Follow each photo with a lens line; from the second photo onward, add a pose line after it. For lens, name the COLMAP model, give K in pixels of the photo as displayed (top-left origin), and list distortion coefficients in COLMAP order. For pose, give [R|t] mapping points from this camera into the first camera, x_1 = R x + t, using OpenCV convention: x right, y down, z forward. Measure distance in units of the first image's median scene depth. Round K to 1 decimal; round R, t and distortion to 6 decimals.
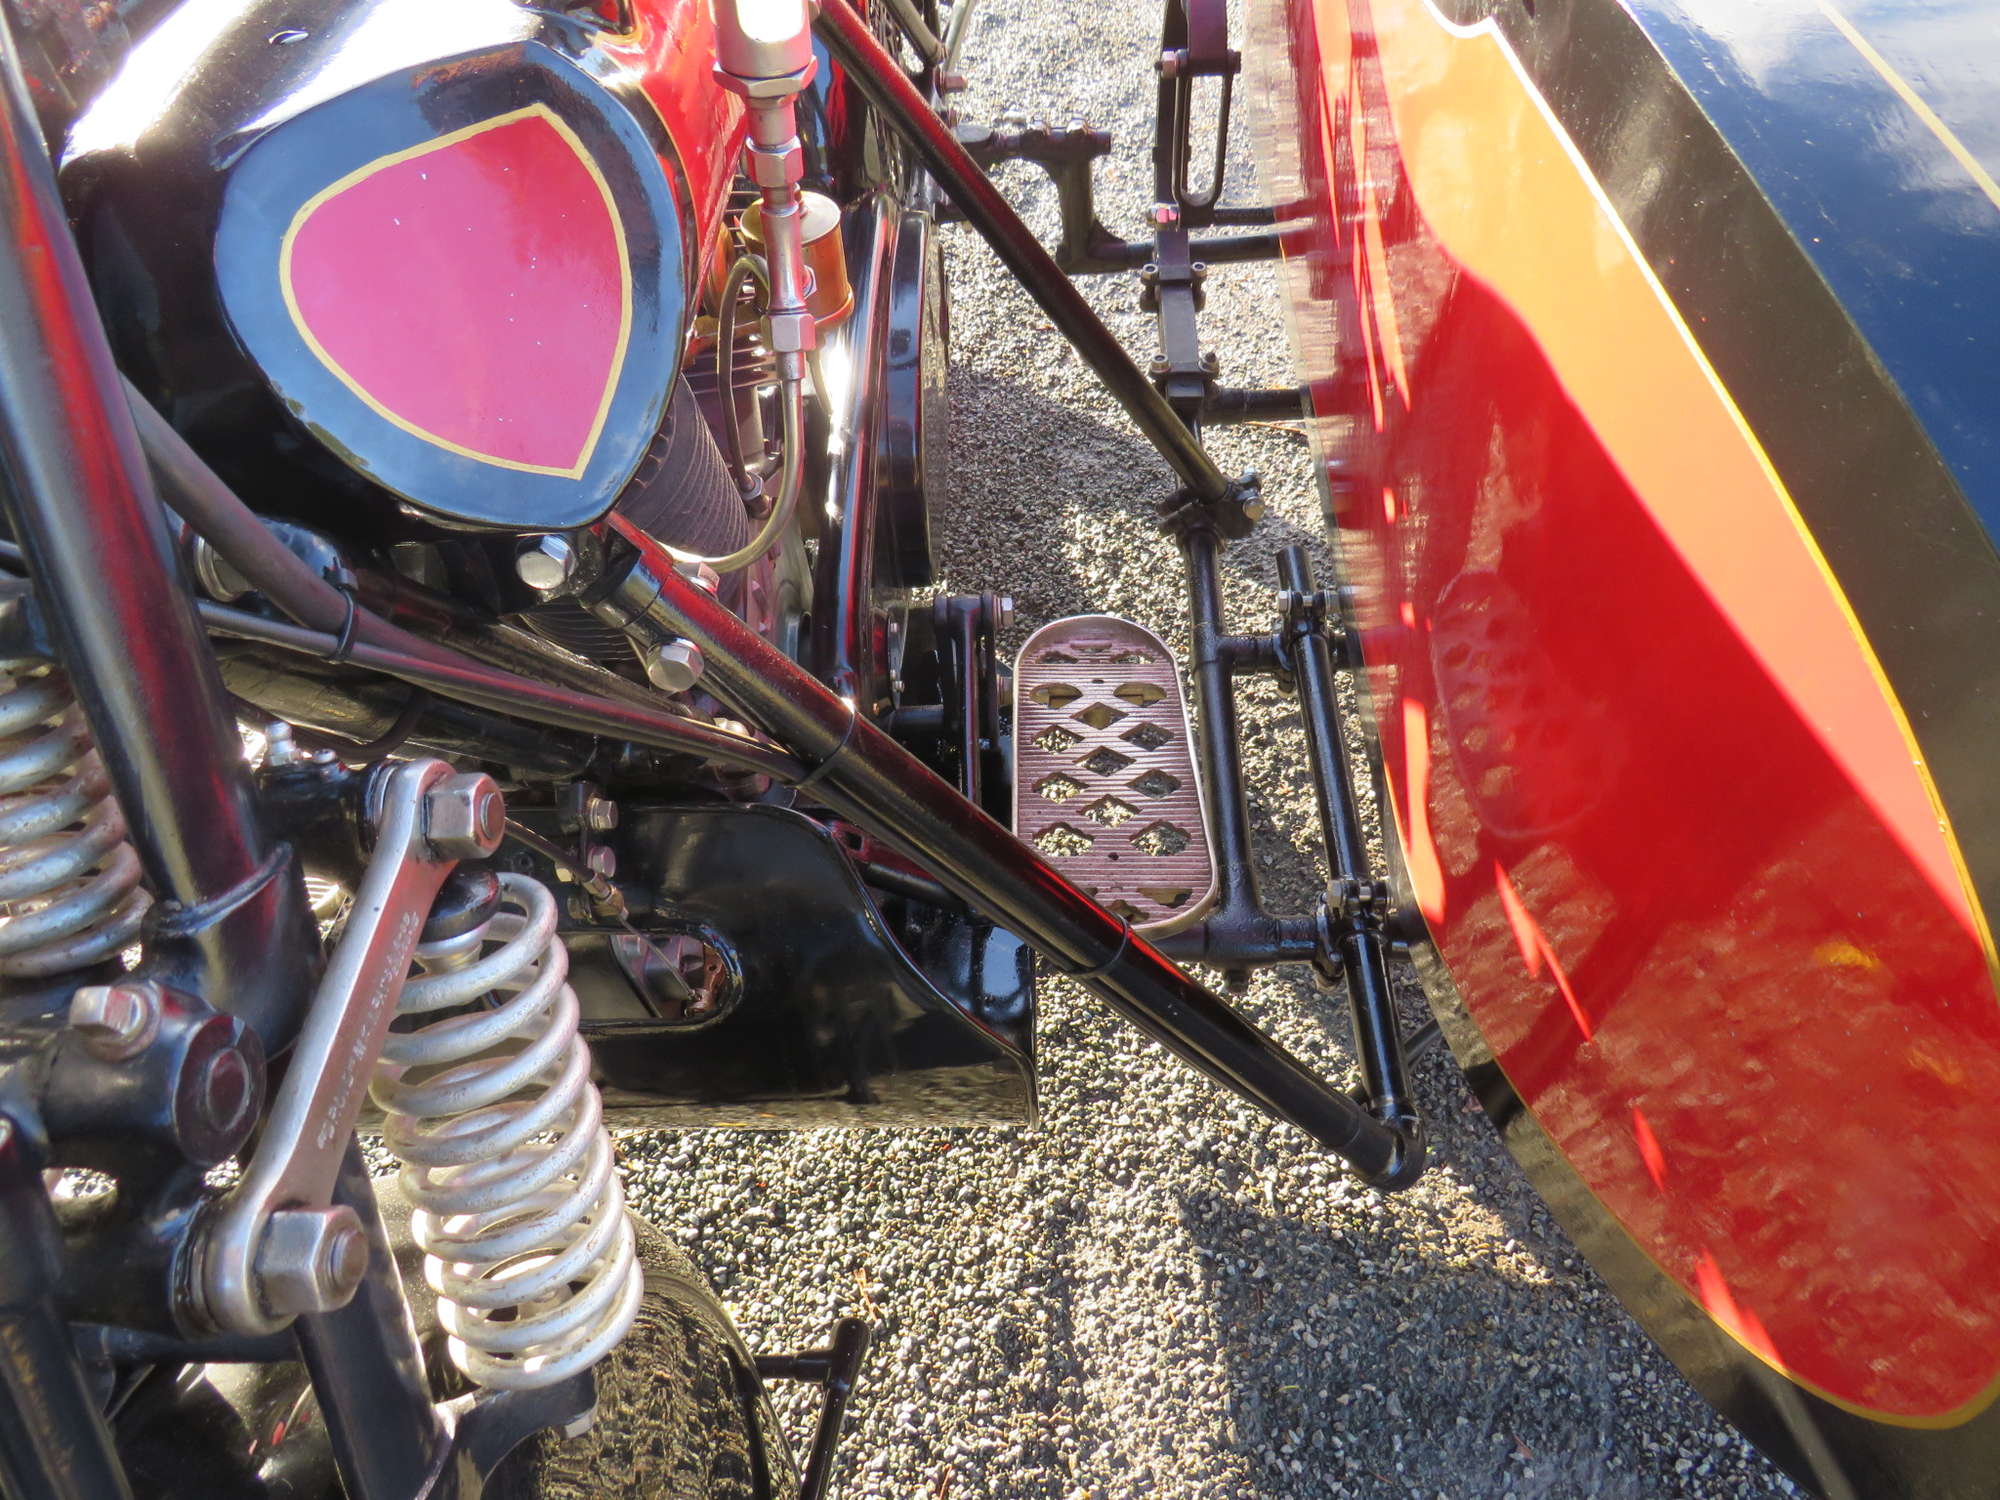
lens RADIAL K [[1411.2, 0, 1002.6], [0, 1411.2, 744.3], [0, 0, 1]] dist [-0.025522, 0.005341]
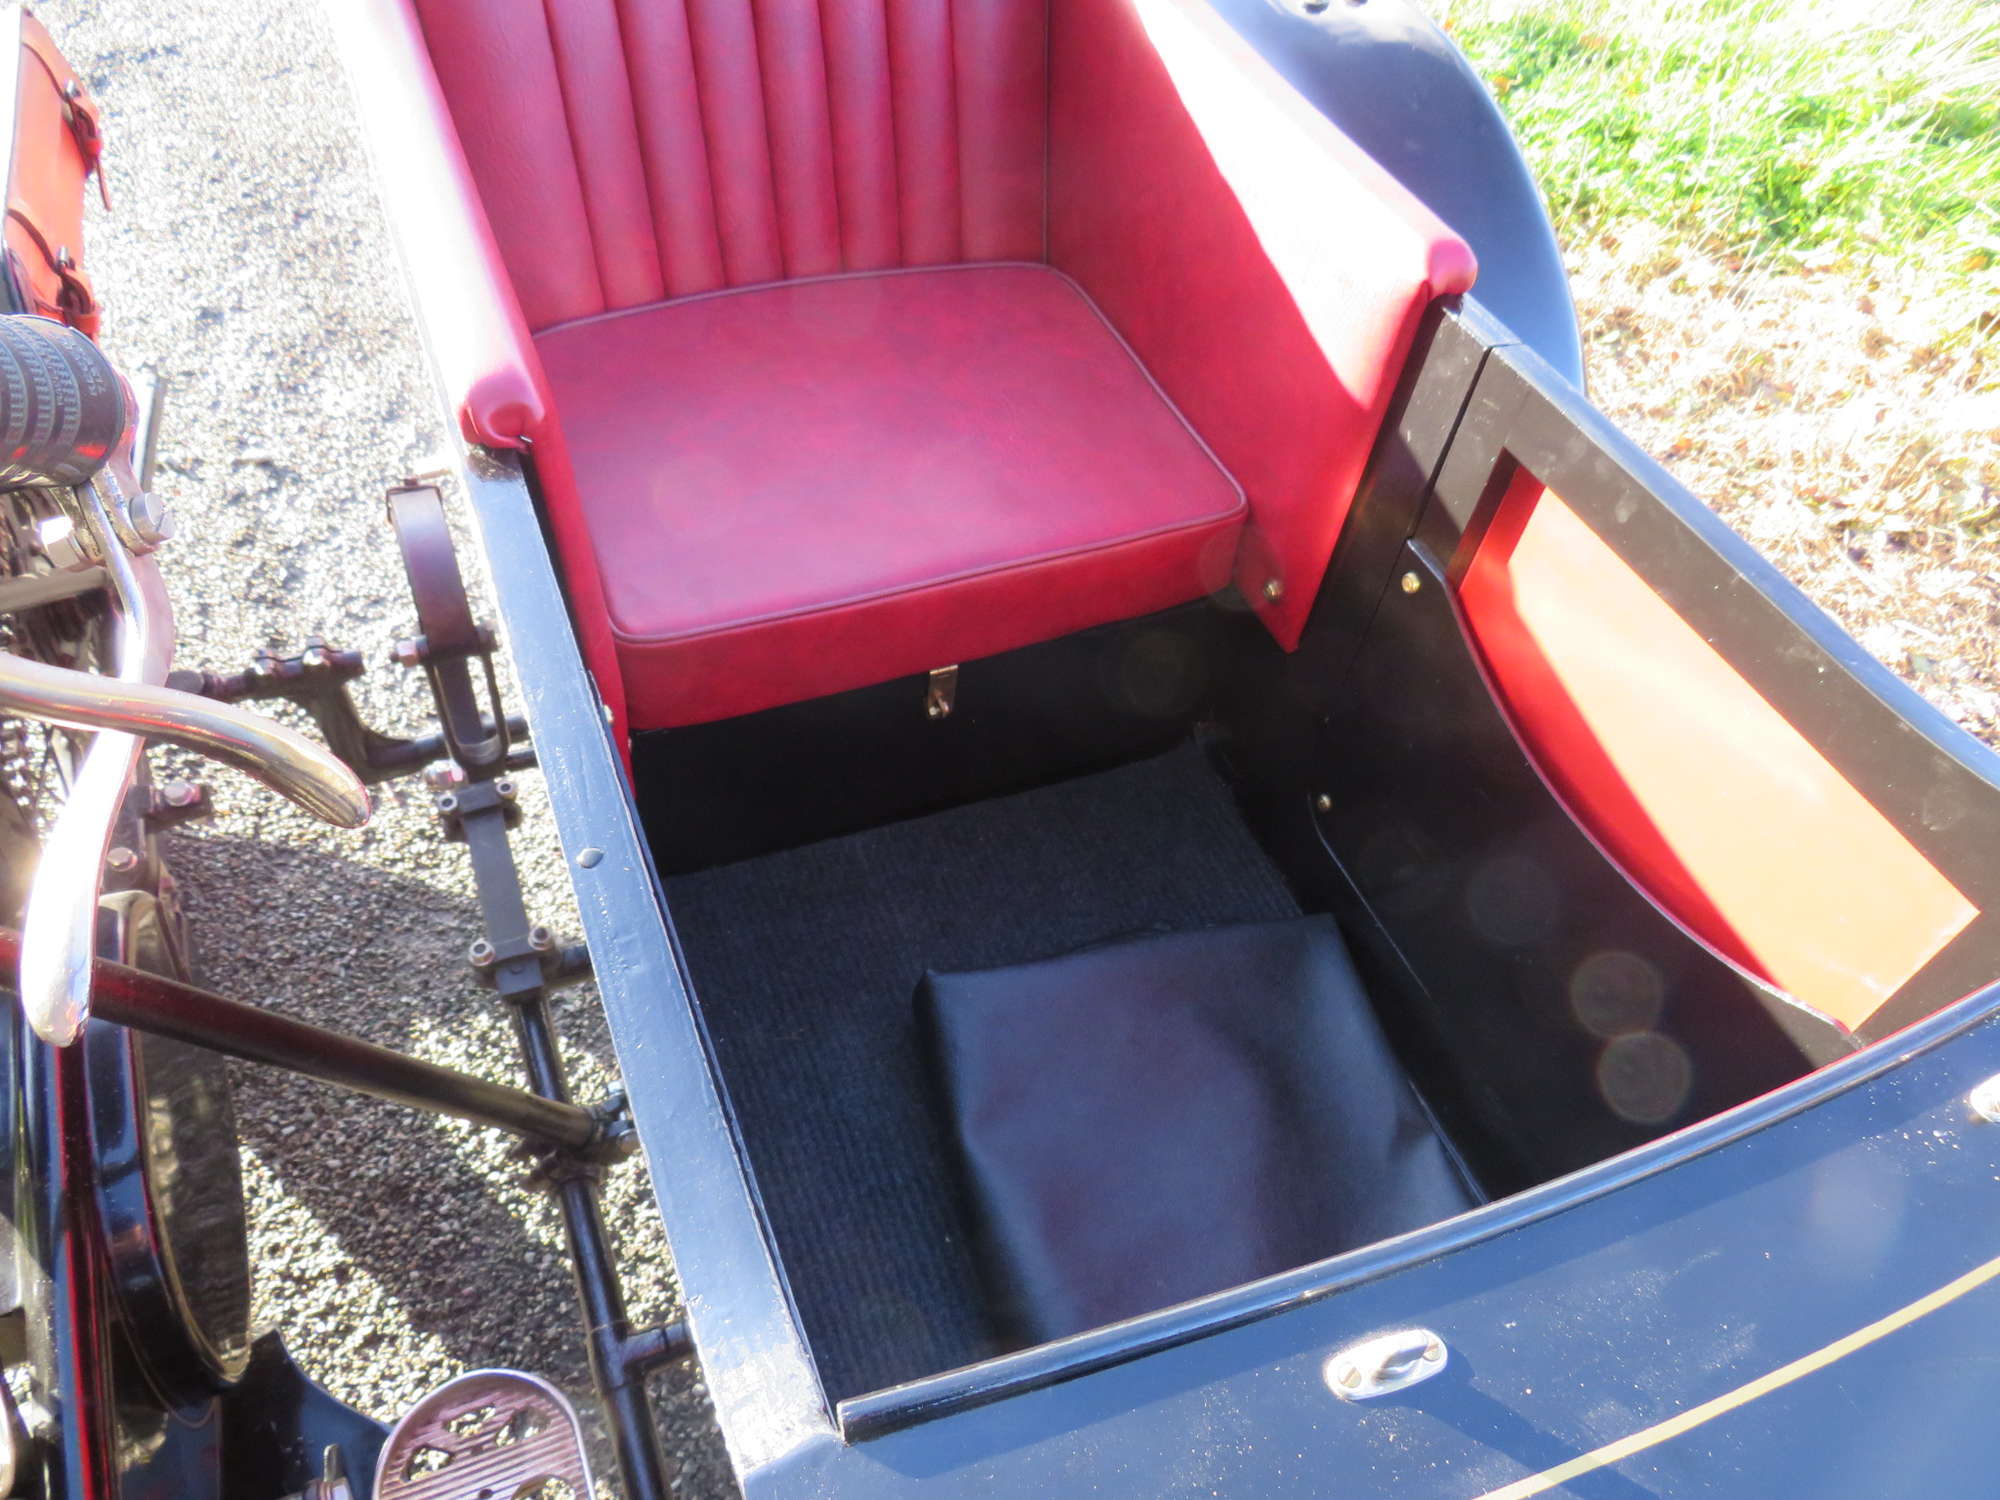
lens RADIAL K [[1411.2, 0, 1002.6], [0, 1411.2, 744.3], [0, 0, 1]] dist [-0.025522, 0.005341]
pose [[0.900504, -0.214632, 0.378188, 0.074239], [0.222445, 0.974662, 0.023484, -0.251183], [-0.373646, 0.062979, 0.925431, 0.066798]]
